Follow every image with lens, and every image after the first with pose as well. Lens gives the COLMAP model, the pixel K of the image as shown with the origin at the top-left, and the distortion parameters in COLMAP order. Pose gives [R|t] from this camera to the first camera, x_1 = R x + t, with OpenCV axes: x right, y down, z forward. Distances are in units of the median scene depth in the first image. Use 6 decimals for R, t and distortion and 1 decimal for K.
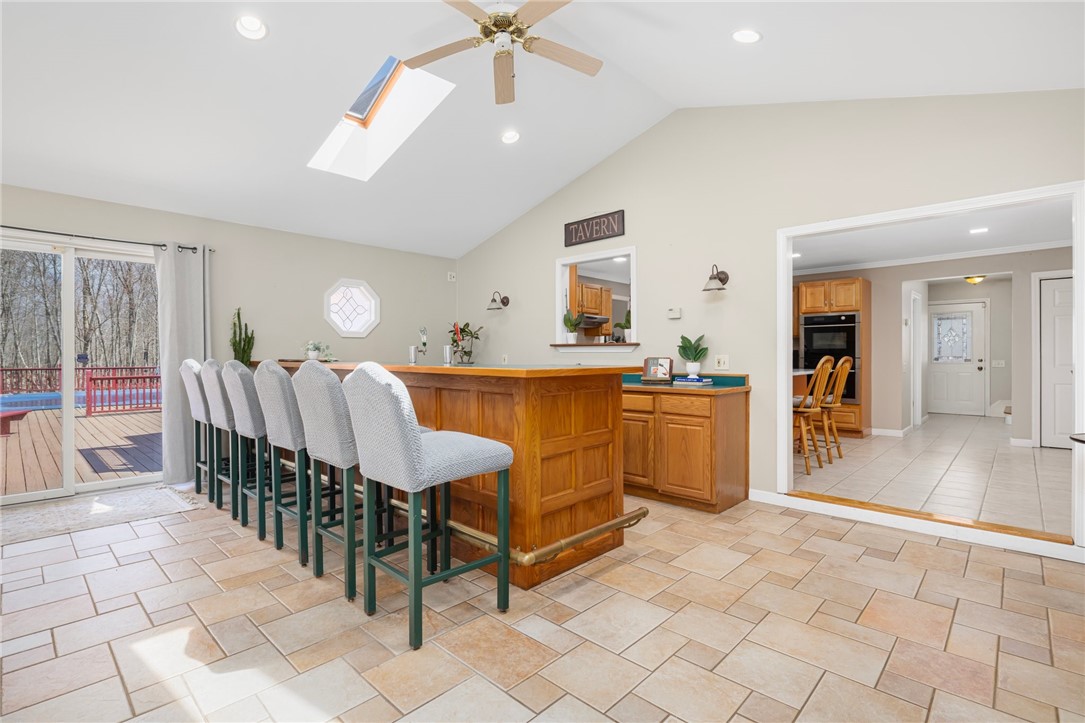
lens RADIAL K [[506.3, 0, 537.3], [0, 506.3, 361.1], [0, 0, 1]] dist [-0.003381, 0.000179]
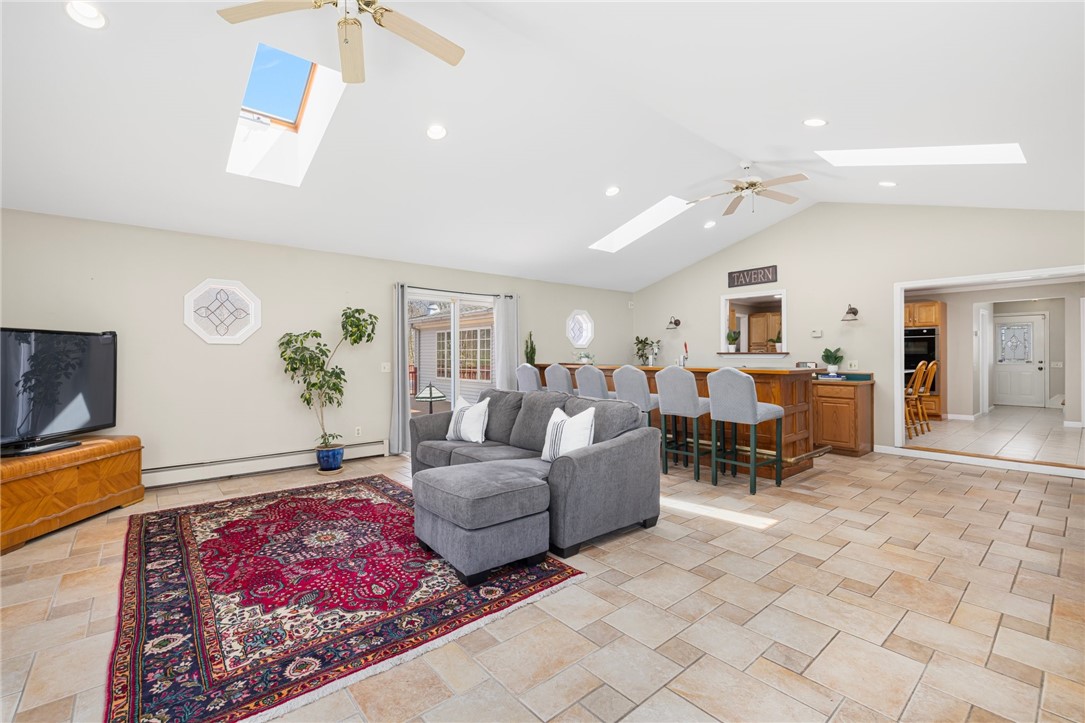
lens RADIAL K [[465.6, 0, 541.7], [0, 465.6, 357.6], [0, 0, 1]] dist [0.002978, 0.000025]
pose [[0.994630, -0.001657, -0.103486, -0.389201], [0.000957, 0.999976, -0.006811, -0.010638], [0.103495, 0.006675, 0.994608, -0.471300]]
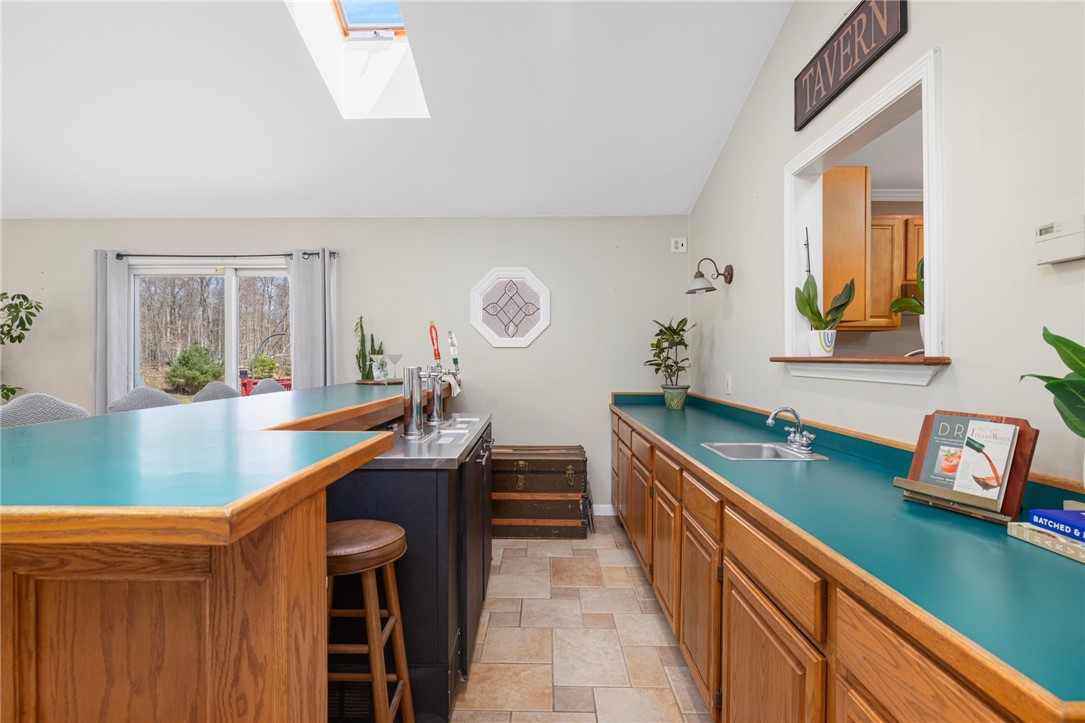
lens RADIAL K [[543.1, 0, 532.8], [0, 543.1, 360.7], [0, 0, 1]] dist [-0.001805, -0.000360]
pose [[0.674060, 0.004101, -0.738666, 0.270748], [-0.010281, 0.999940, -0.003830, -0.029458], [0.738605, 0.010176, 0.674061, 0.581121]]
